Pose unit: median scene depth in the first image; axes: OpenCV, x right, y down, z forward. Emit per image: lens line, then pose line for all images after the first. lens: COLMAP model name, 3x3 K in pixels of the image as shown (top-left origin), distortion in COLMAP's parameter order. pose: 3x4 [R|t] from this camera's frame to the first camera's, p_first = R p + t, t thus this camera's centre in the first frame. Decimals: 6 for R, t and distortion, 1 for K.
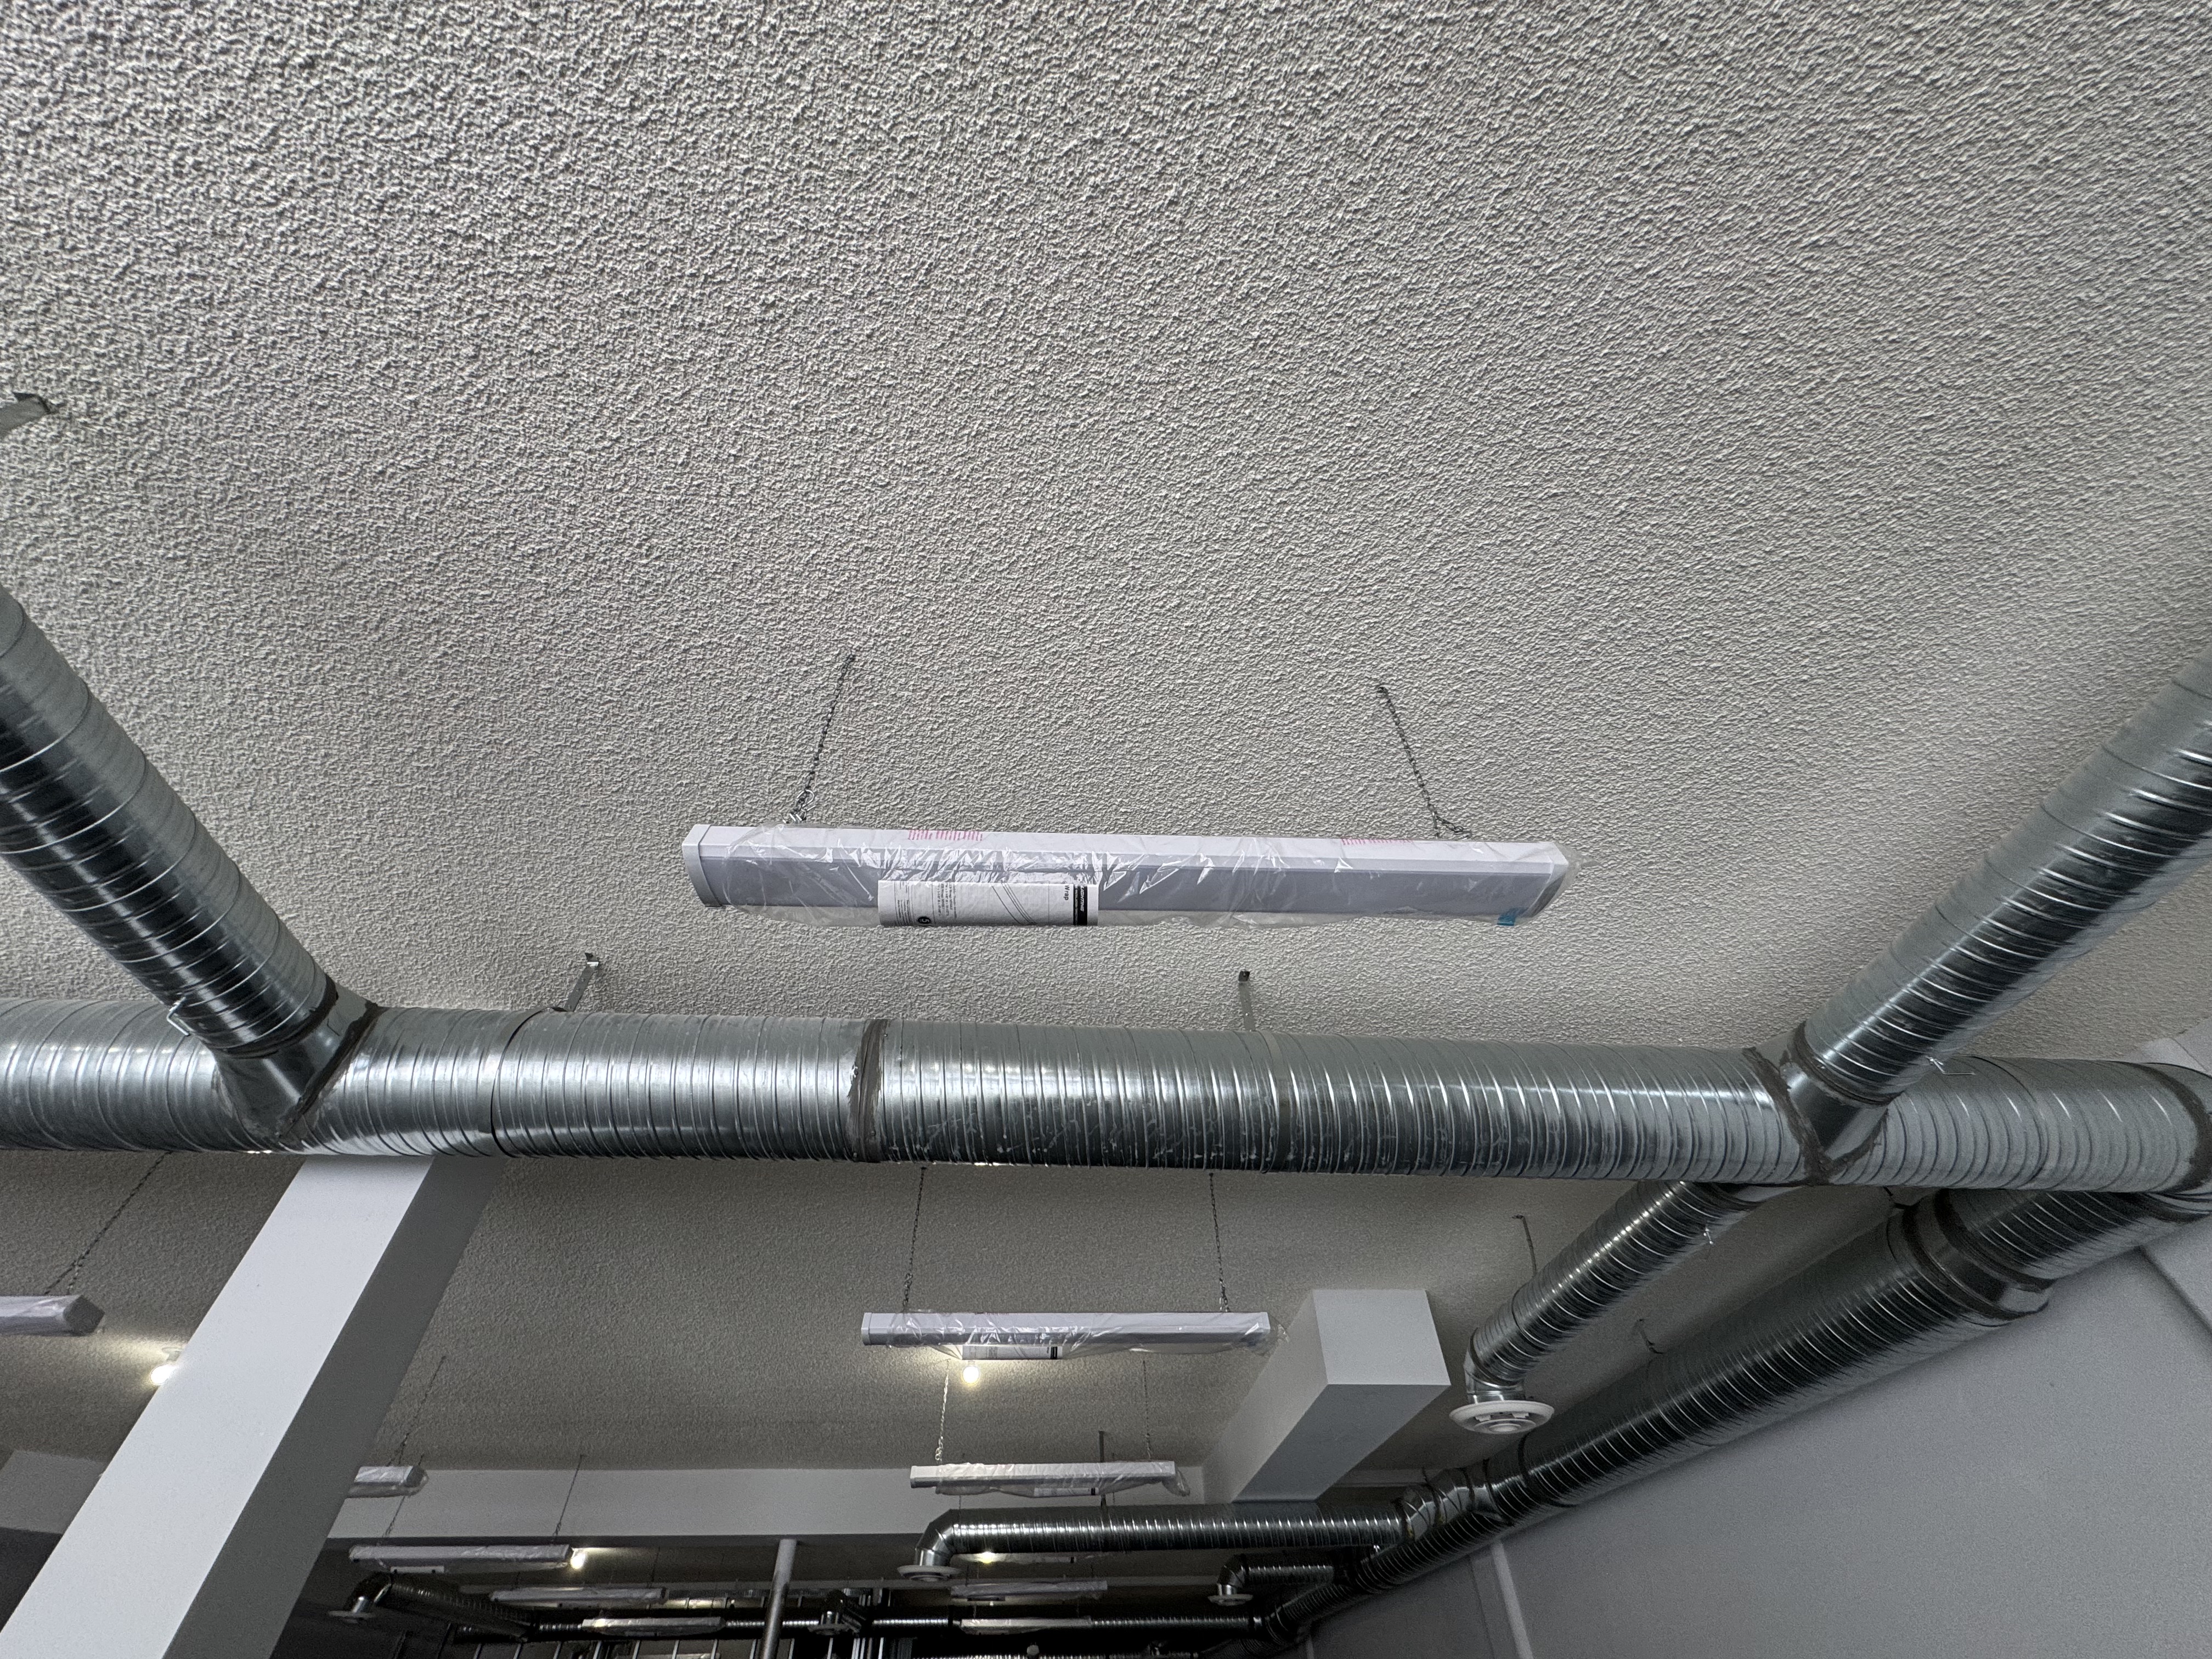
lens RADIAL K [[883.0, 0, 1105.7], [0, 883.0, 833.8], [0, 0, 1]] dist [0.000230, -0.000216]
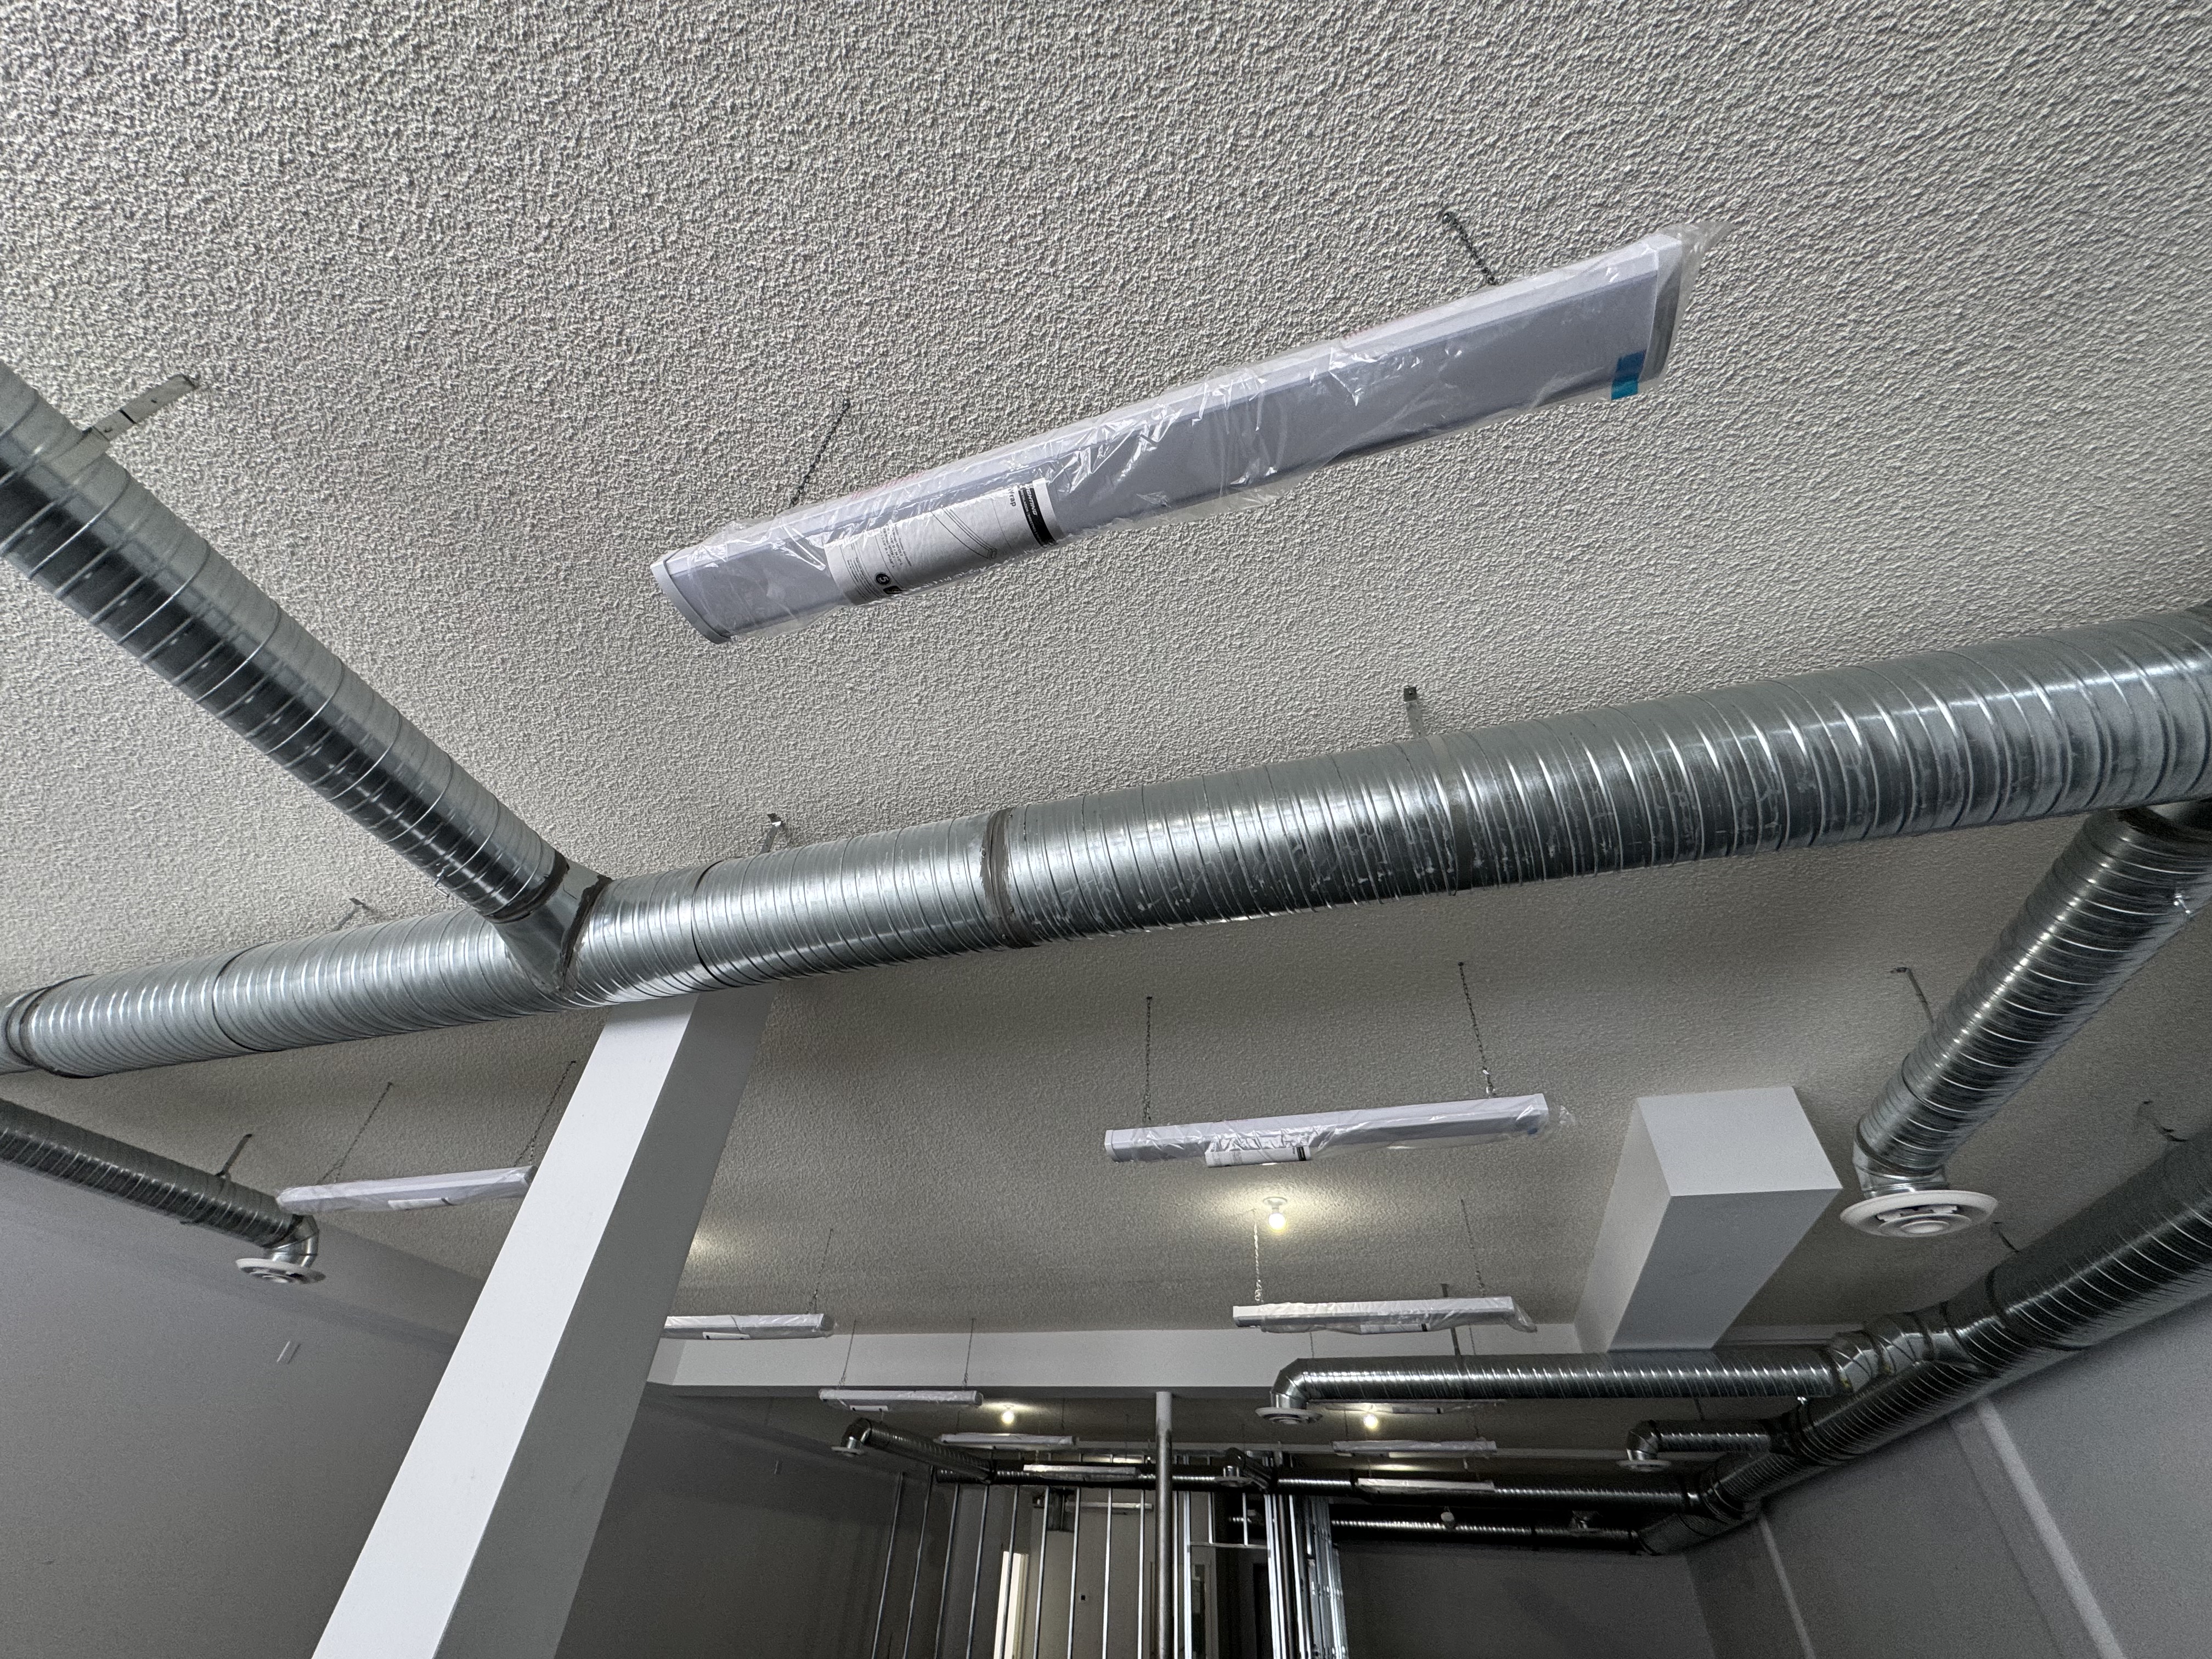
lens RADIAL K [[883.0, 0, 1102.1], [0, 883.0, 824.8], [0, 0, 1]] dist [0.000230, -0.000216]
pose [[0.928265, -0.193548, -0.317589, 0.093123], [0.217131, 0.975312, 0.040260, 0.135203], [0.301956, -0.106331, 0.947373, 0.067954]]
